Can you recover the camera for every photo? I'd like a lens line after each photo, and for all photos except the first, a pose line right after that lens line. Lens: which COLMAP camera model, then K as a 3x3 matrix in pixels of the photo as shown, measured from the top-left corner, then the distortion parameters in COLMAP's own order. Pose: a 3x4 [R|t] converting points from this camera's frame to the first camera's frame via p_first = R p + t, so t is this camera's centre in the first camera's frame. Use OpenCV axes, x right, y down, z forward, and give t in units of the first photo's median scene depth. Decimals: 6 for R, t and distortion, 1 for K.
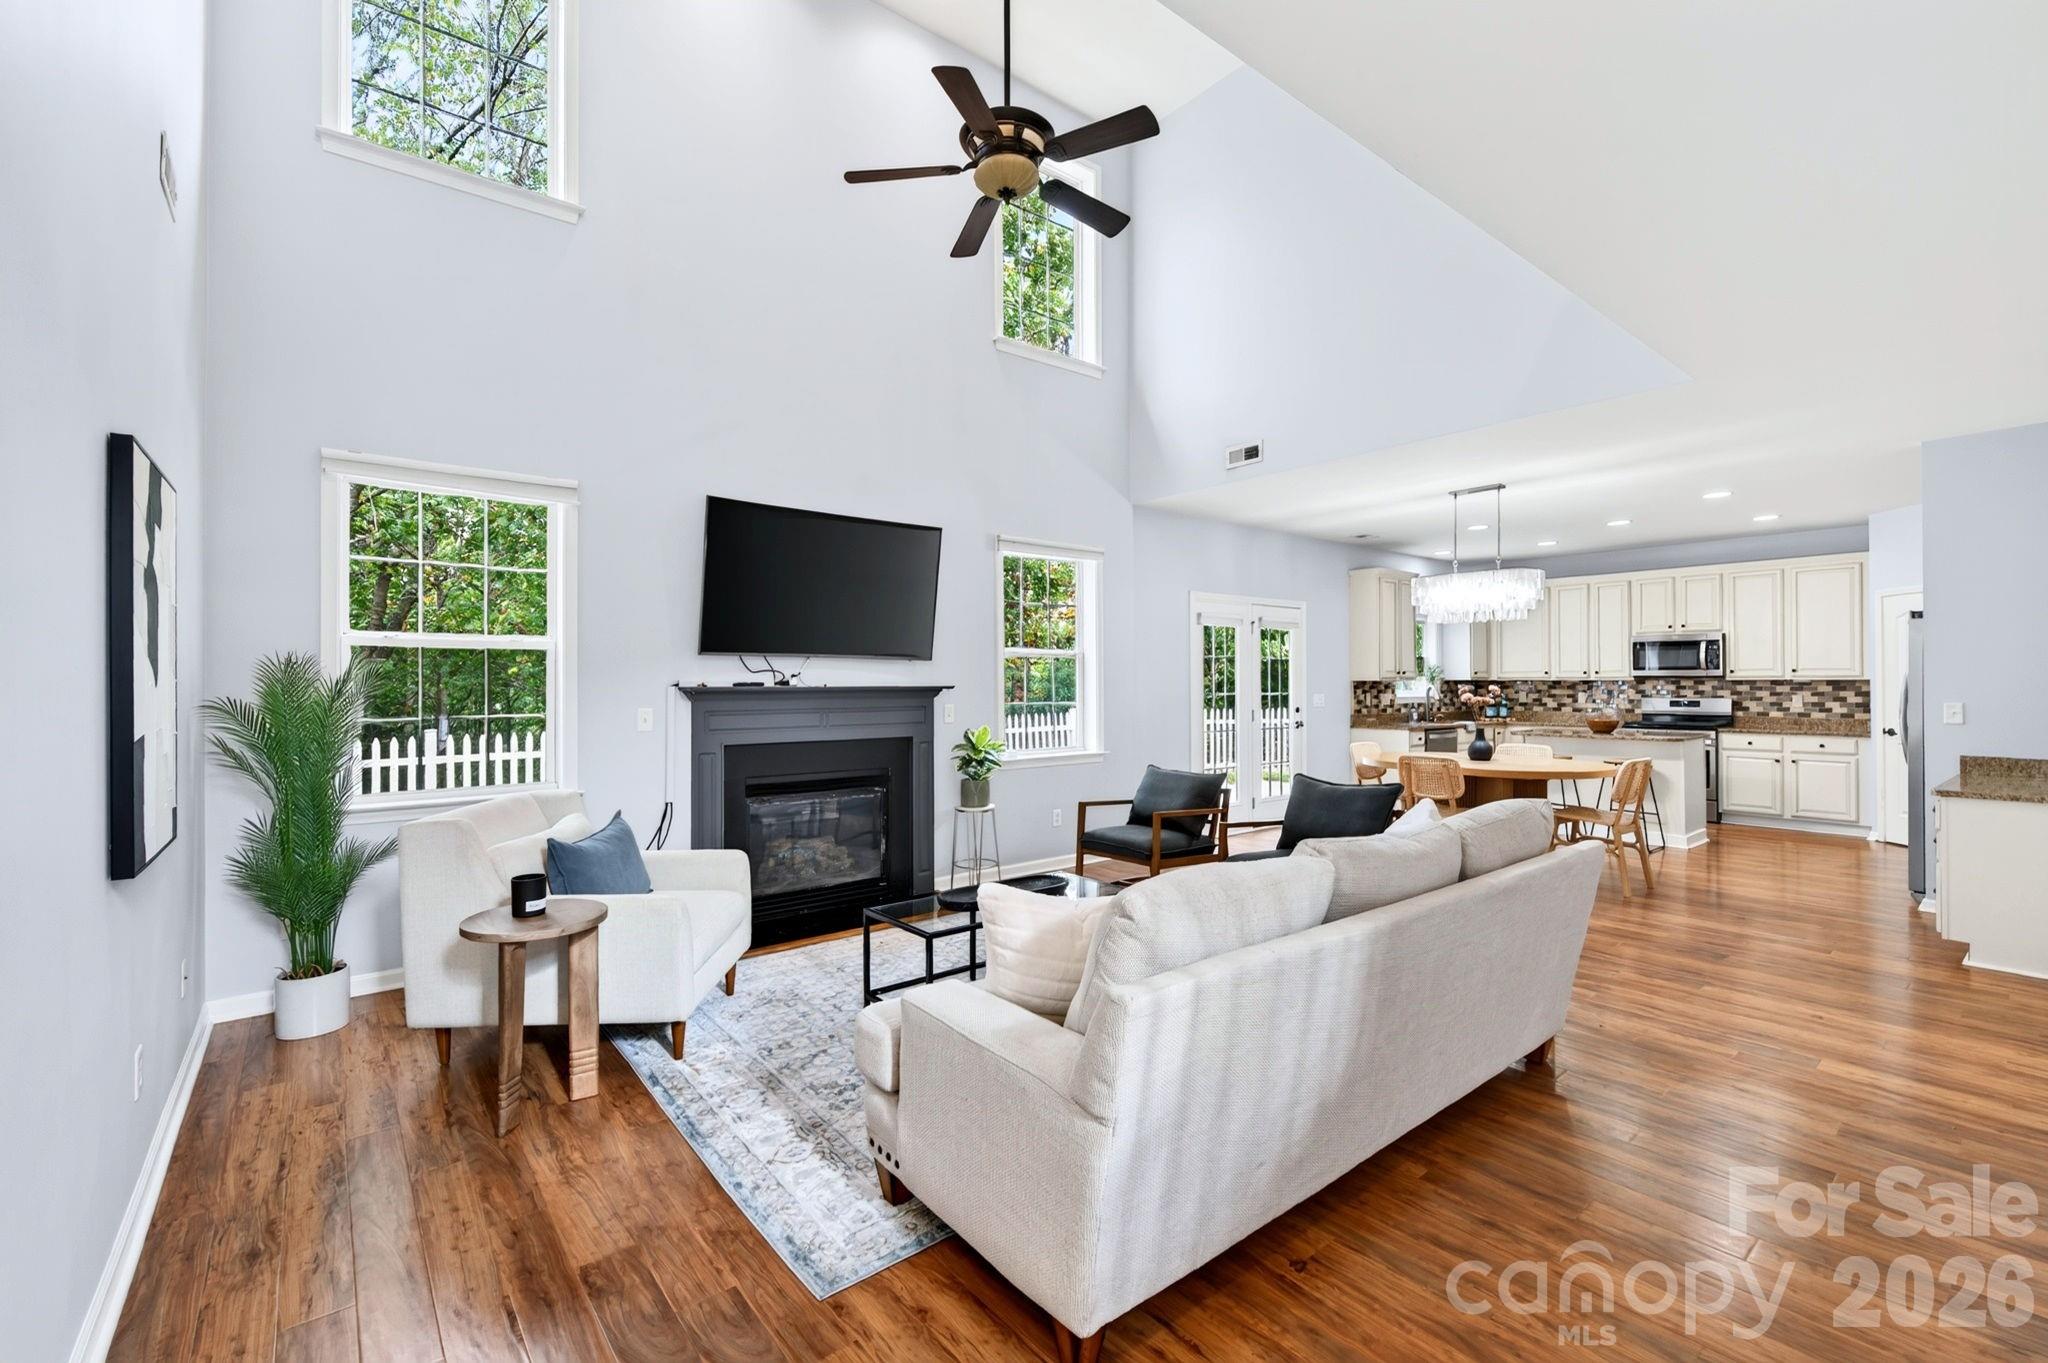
lens RADIAL K [[871.3, 0, 1018.0], [0, 871.3, 674.6], [0, 0, 1]] dist [0.000730, -0.000055]
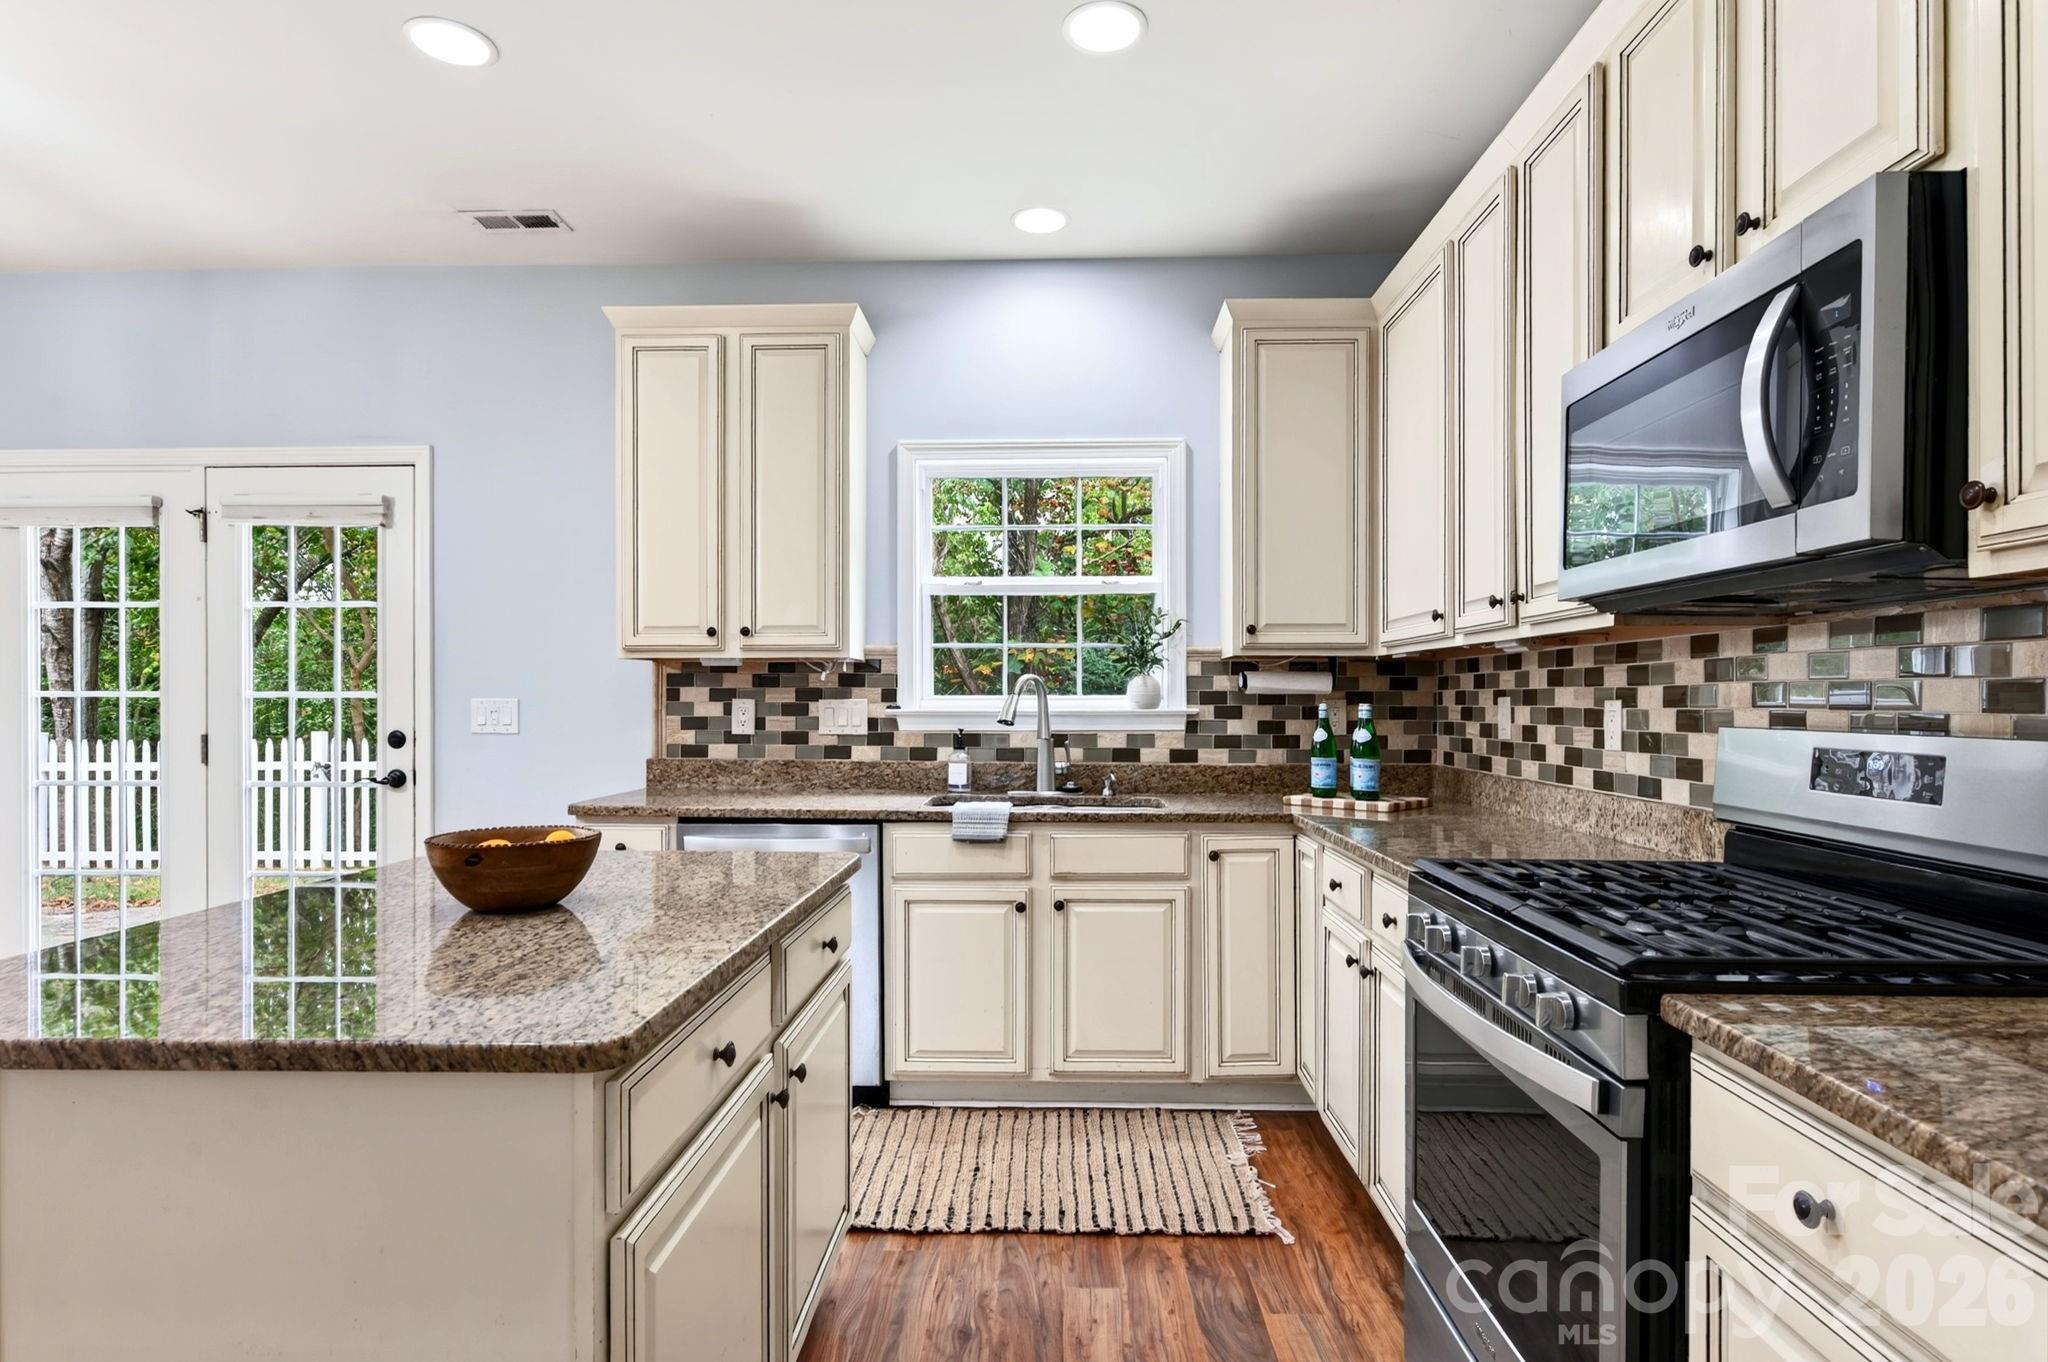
lens RADIAL K [[1071.5, 0, 1027.4], [0, 1071.5, 693.3], [0, 0, 1]] dist [0.000134, -0.000041]
pose [[0.764078, -0.000938, -0.645123, 0.796734], [0.003151, 0.999992, 0.002278, 0.019989], [0.645116, -0.003774, 0.764075, 0.802271]]
